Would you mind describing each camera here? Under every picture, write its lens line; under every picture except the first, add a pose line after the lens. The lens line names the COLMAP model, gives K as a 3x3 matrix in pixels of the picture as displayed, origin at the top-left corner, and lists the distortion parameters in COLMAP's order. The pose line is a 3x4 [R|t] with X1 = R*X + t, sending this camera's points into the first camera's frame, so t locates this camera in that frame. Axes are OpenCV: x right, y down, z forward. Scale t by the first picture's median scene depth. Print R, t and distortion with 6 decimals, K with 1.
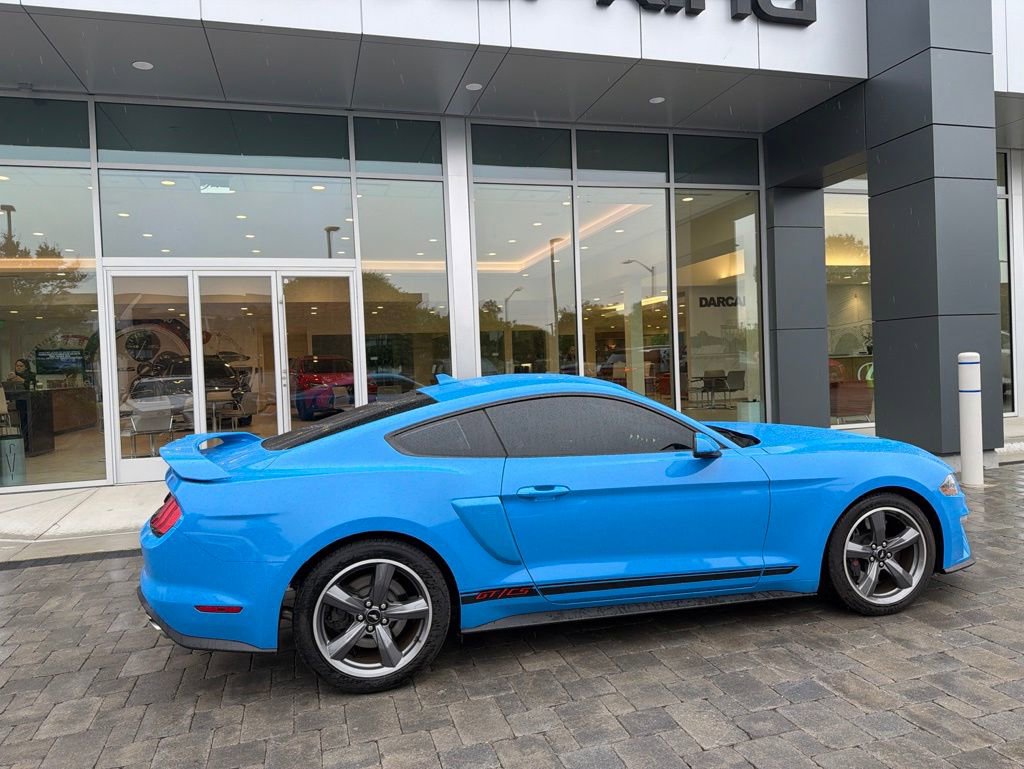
lens RADIAL K [[718.7, 0, 518.0], [0, 718.7, 375.8], [0, 0, 1]] dist [0.027722, -0.033642]
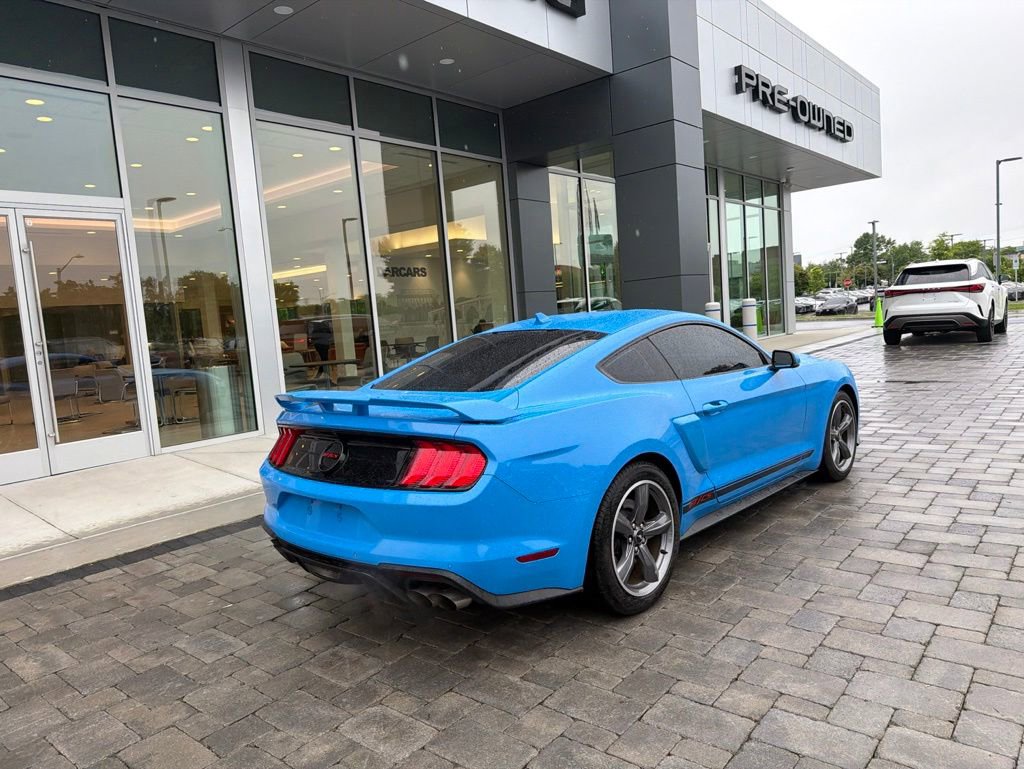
lens RADIAL K [[717.0, 0, 518.9], [0, 717.0, 385.1], [0, 0, 1]] dist [0.037290, -0.048098]
pose [[0.828756, -0.076568, 0.554348, -0.775993], [0.053035, 0.996883, 0.058405, 0.044399], [-0.557092, -0.019004, 0.830233, 0.224229]]
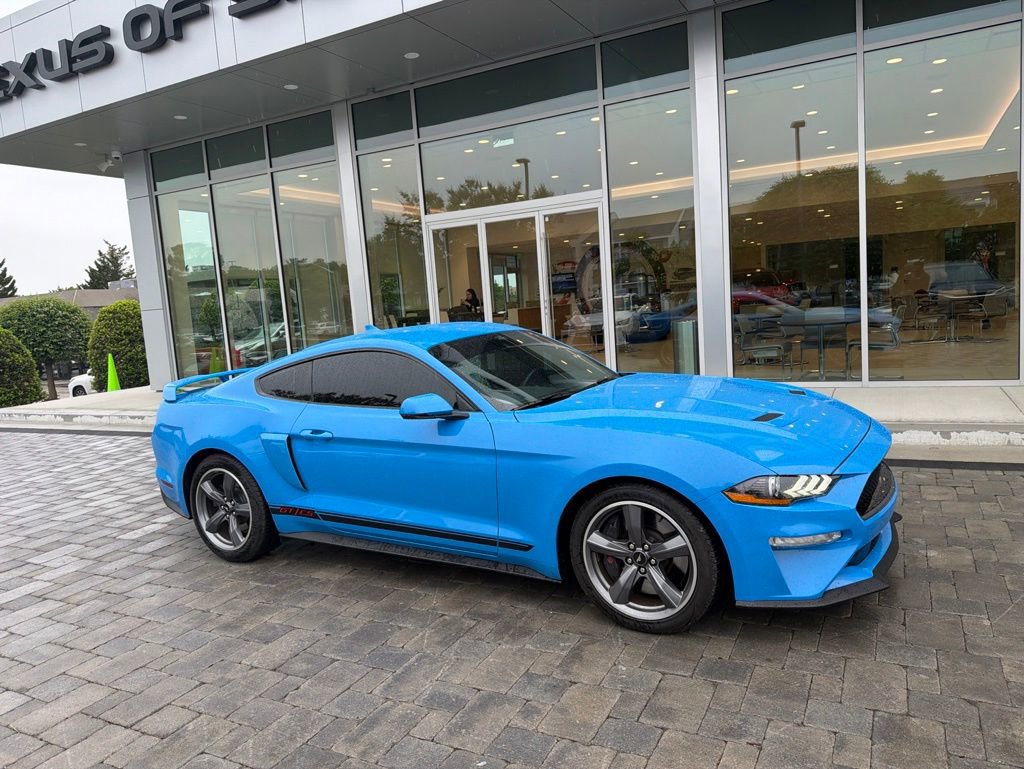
lens RADIAL K [[715.7, 0, 518.2], [0, 715.7, 383.3], [0, 0, 1]] dist [0.039559, -0.048847]
pose [[0.718730, 0.066822, -0.692071, 0.997258], [0.031809, 0.991169, 0.128735, -0.056497], [0.694561, -0.114540, 0.710257, 0.379720]]
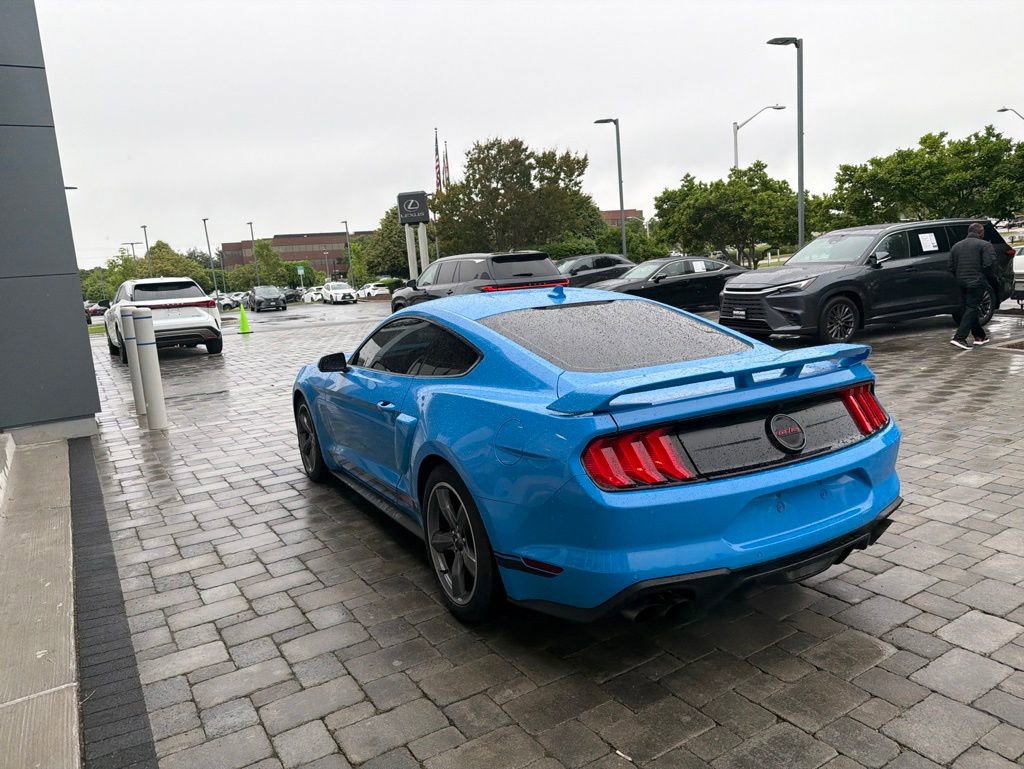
lens RADIAL K [[709.2, 0, 518.6], [0, 709.2, 386.0], [0, 0, 1]] dist [0.105209, -0.138337]
pose [[-0.274567, -0.094784, 0.956885, -1.092979], [0.098813, 0.987080, 0.126129, 0.006326], [-0.956477, 0.129183, -0.261654, 1.476440]]
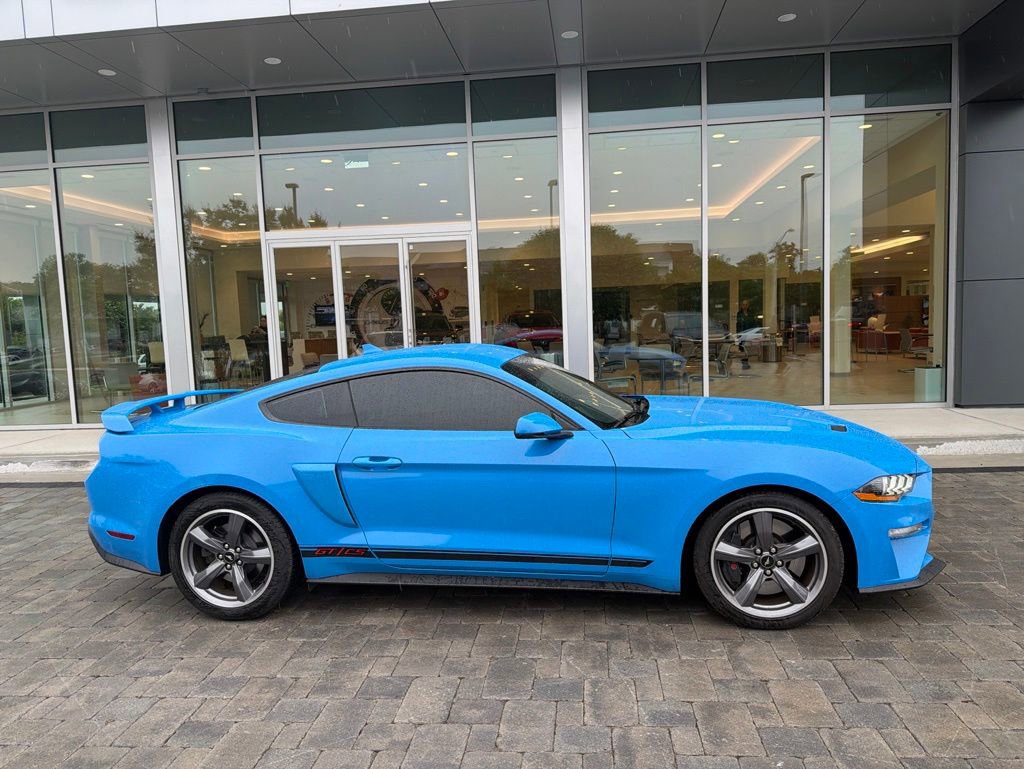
lens RADIAL K [[716.3, 0, 518.3], [0, 716.3, 391.0], [0, 0, 1]] dist [0.029060, -0.036790]
pose [[0.925550, 0.039218, -0.376588, 0.573164], [-0.004368, 0.995661, 0.092954, -0.037141], [0.378599, -0.084389, 0.921706, 0.113984]]
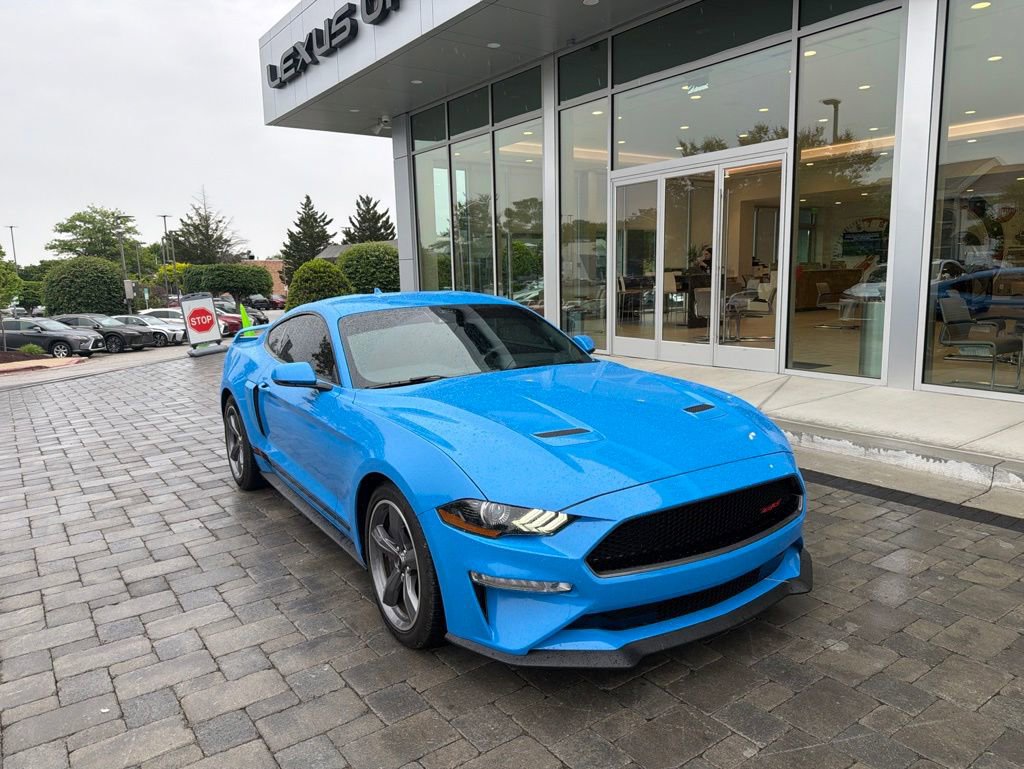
lens RADIAL K [[718.6, 0, 512.3], [0, 718.6, 385.8], [0, 0, 1]] dist [0.036812, -0.047009]
pose [[0.329301, 0.178876, -0.927127, 1.265184], [-0.003445, 0.982113, 0.188261, -0.077009], [0.944219, -0.058801, 0.324027, 0.927011]]
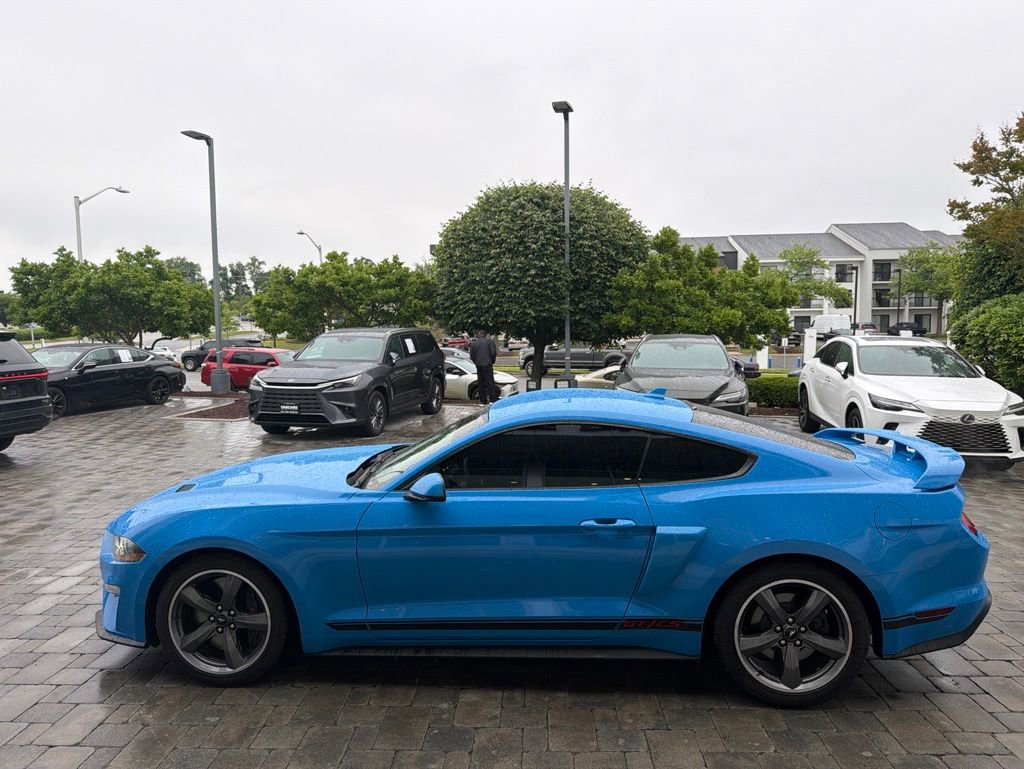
lens RADIAL K [[711.6, 0, 515.5], [0, 711.6, 384.9], [0, 0, 1]] dist [0.091126, -0.125847]
pose [[-0.948571, 0.026767, 0.315431, -0.260064], [0.055865, 0.994935, 0.083570, -0.114476], [-0.311596, 0.096894, -0.945262, 2.267304]]
